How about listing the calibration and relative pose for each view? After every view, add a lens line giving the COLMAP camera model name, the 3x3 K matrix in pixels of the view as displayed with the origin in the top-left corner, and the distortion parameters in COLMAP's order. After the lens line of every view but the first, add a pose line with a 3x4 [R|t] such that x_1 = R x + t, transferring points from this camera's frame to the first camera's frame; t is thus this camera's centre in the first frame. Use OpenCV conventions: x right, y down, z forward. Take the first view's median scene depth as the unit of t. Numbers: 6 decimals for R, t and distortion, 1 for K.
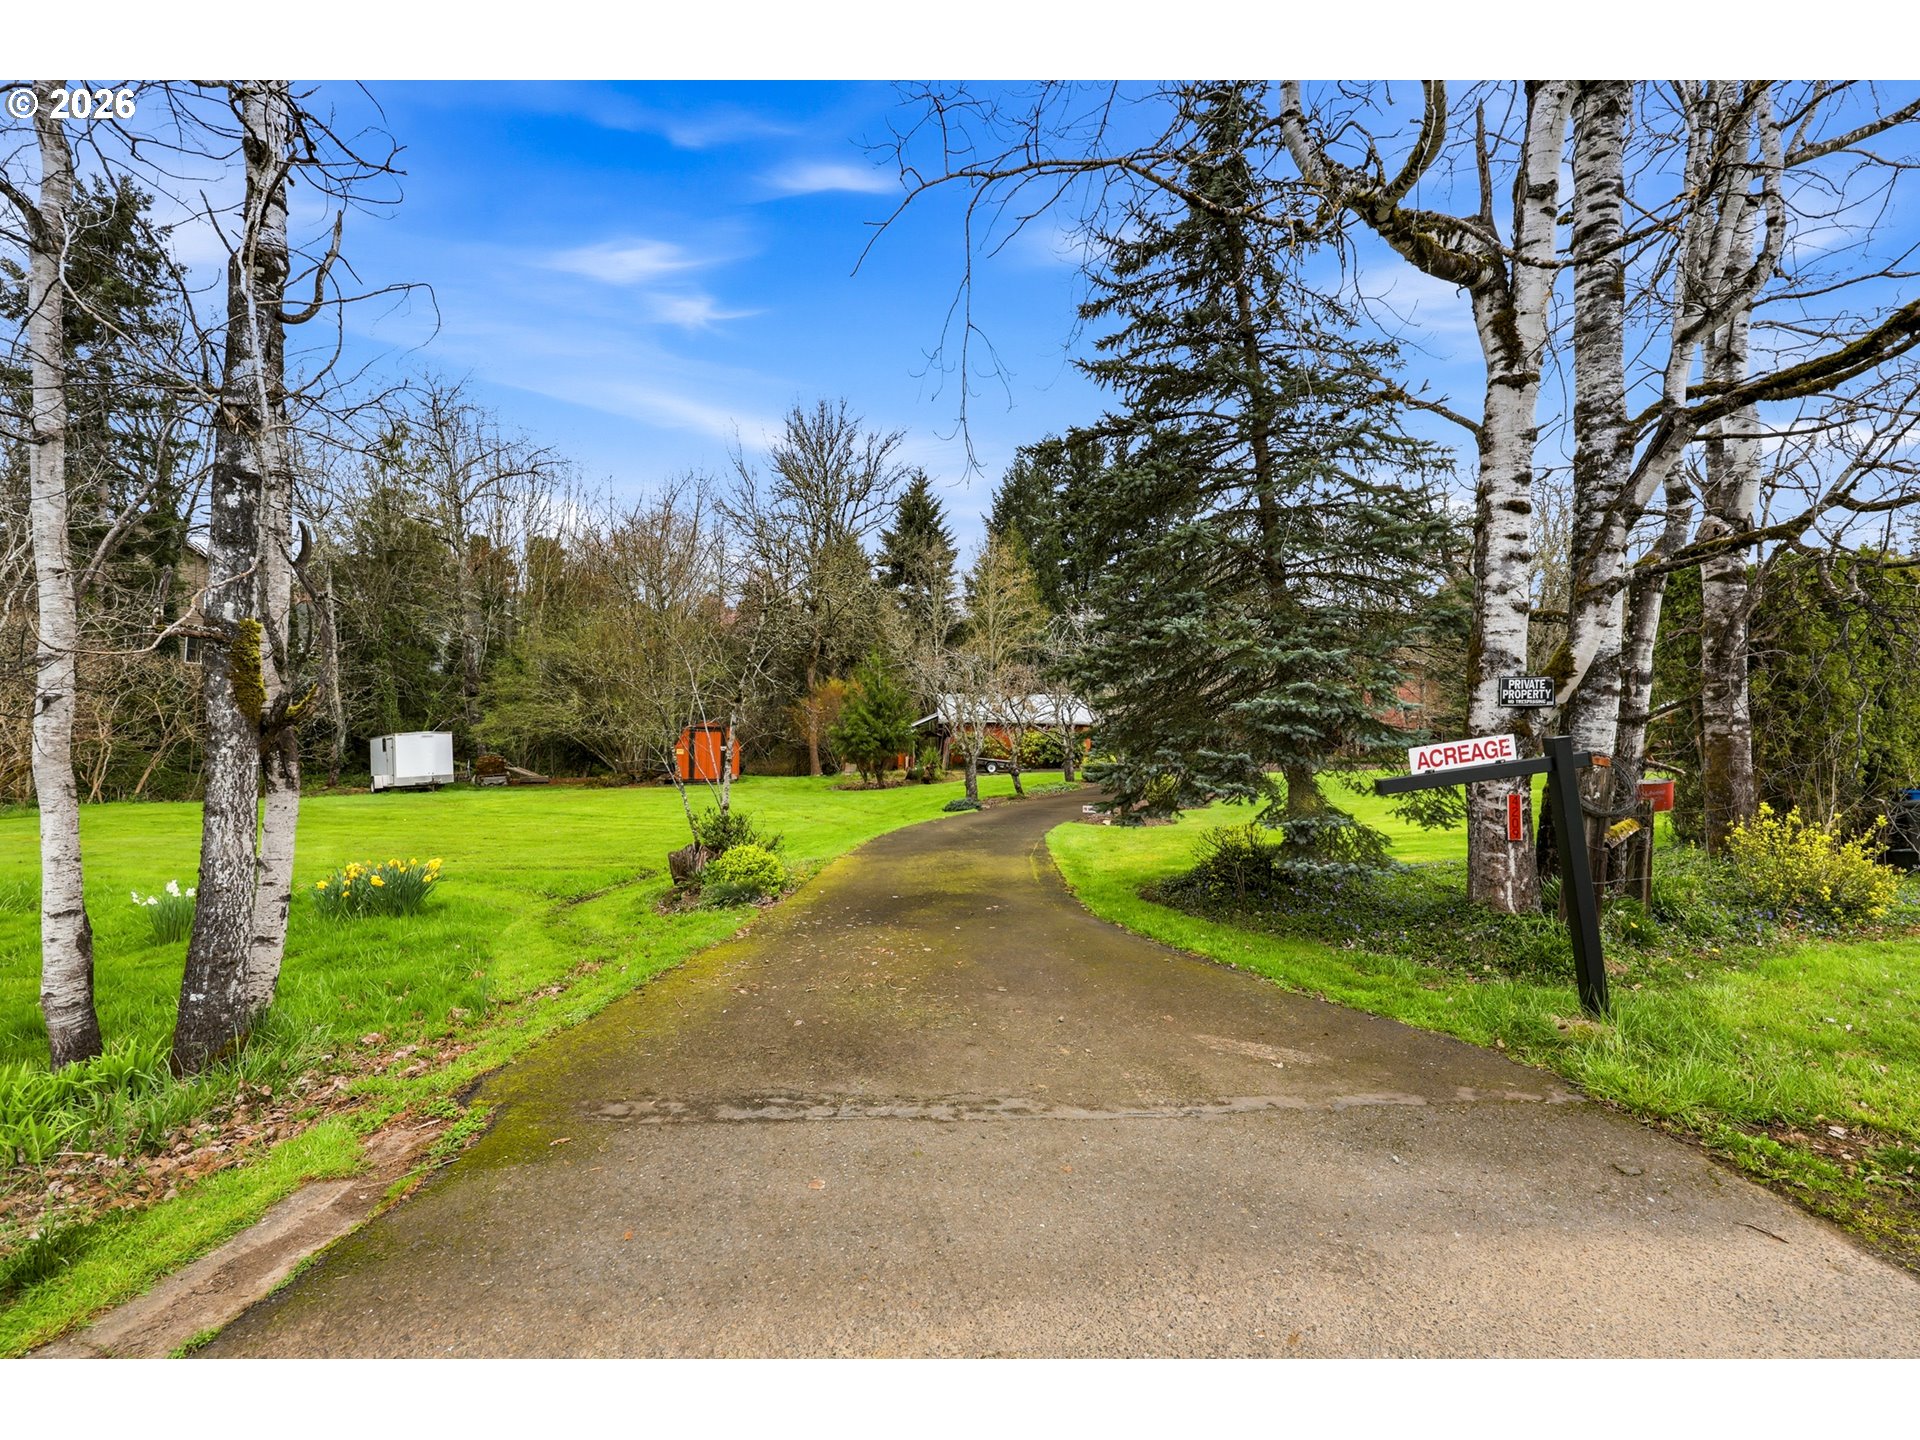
lens RADIAL K [[781.8, 0, 951.0], [0, 781.8, 725.3], [0, 0, 1]] dist [-0.001045, 0.000040]
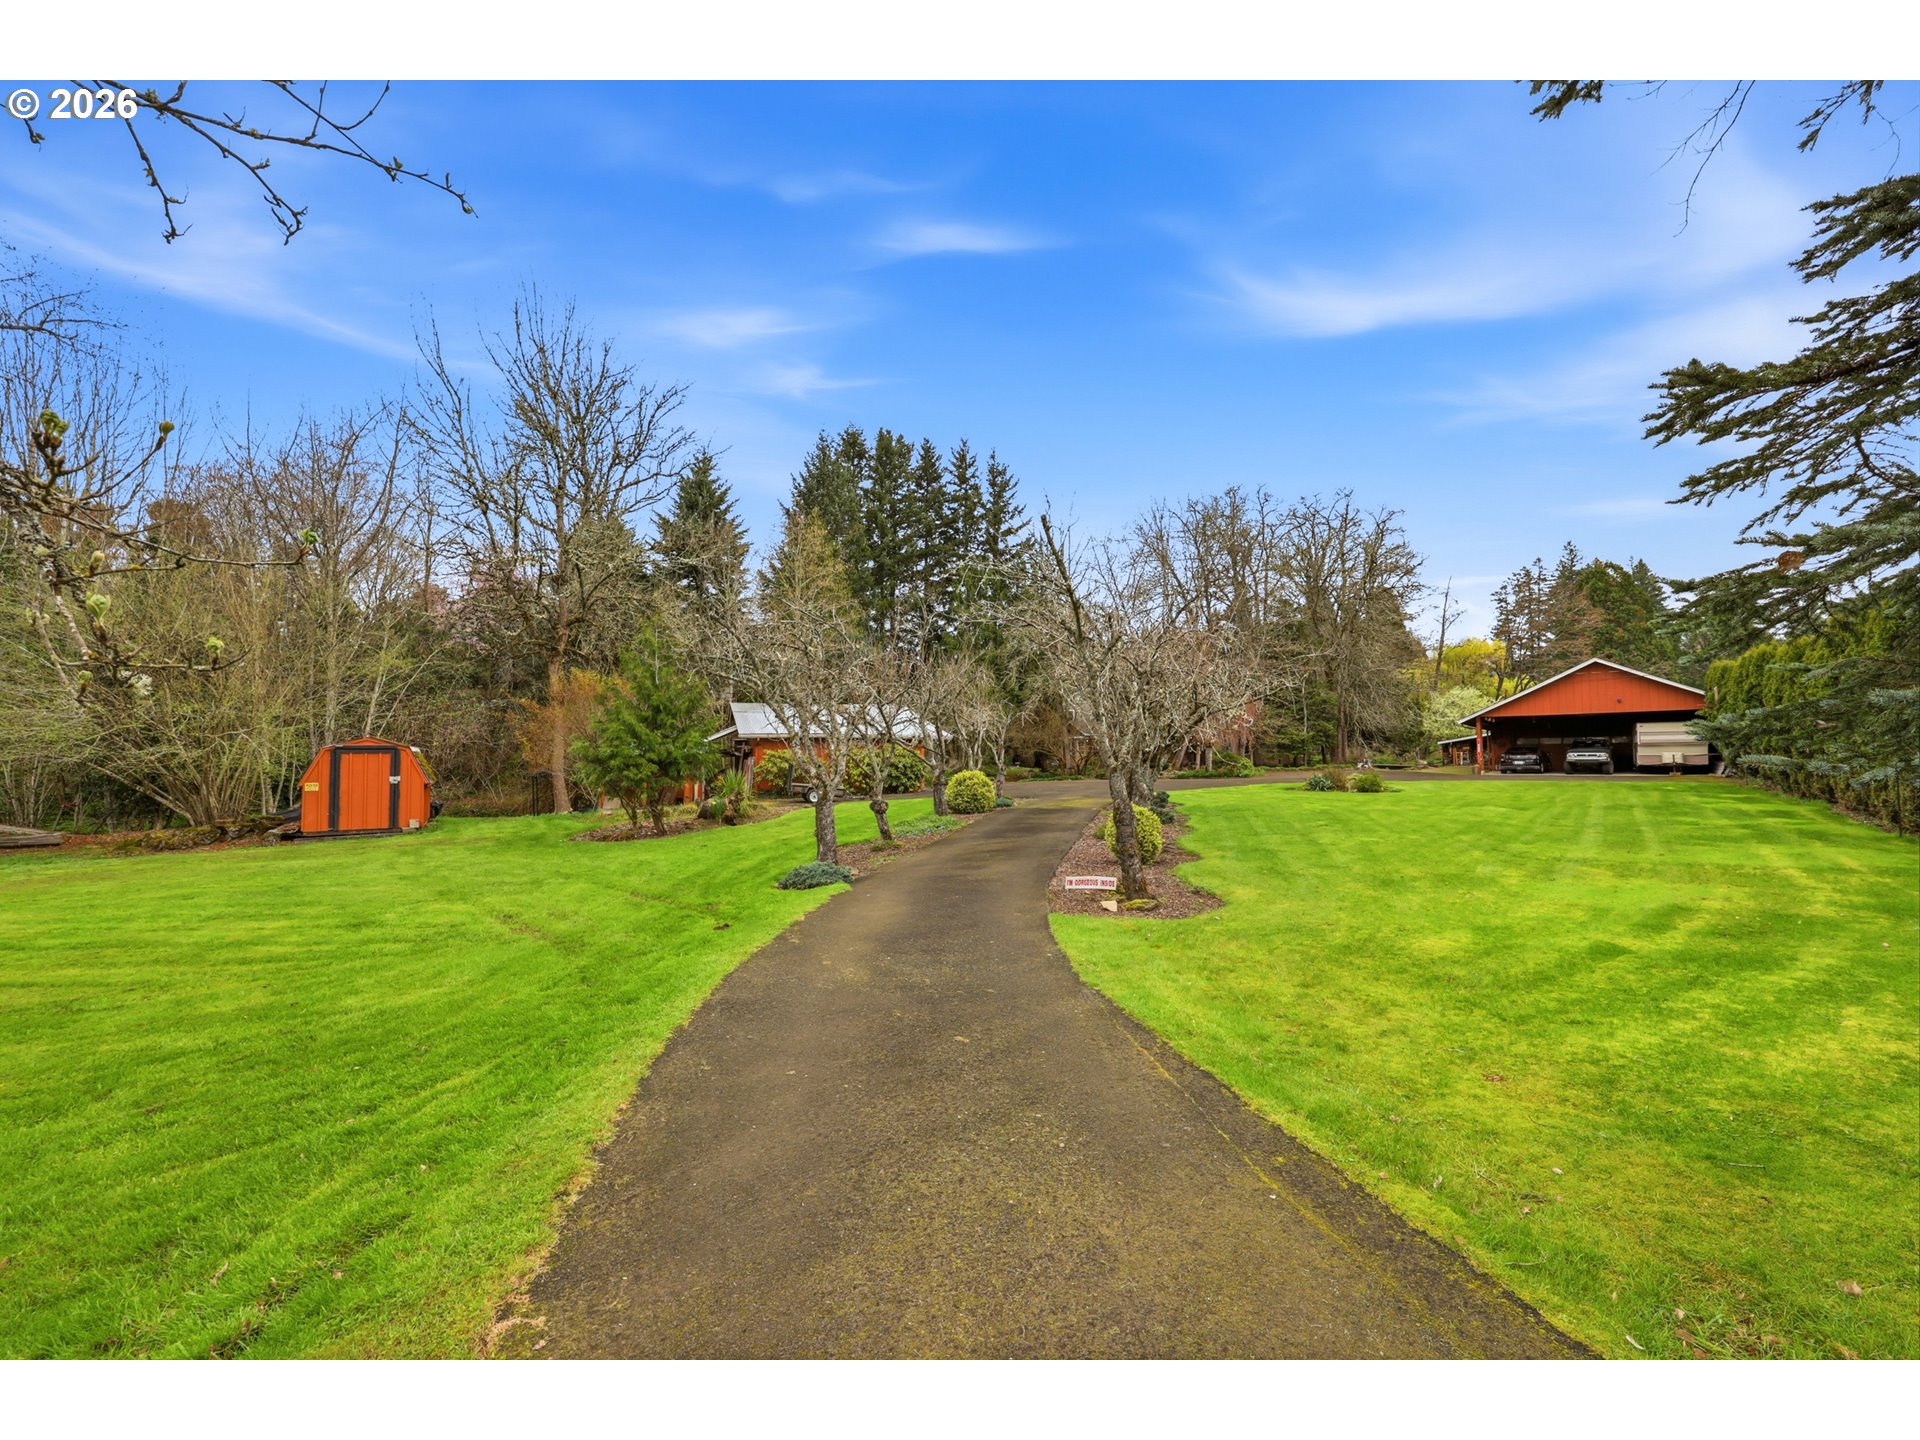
lens RADIAL K [[779.5, 0, 959.3], [0, 779.5, 720.9], [0, 0, 1]] dist [-0.001204, -0.000144]
pose [[0.960149, -0.003009, 0.279473, -0.017244], [0.011509, 0.999520, -0.028778, 0.003390], [-0.279252, 0.030848, 0.959722, 0.169245]]
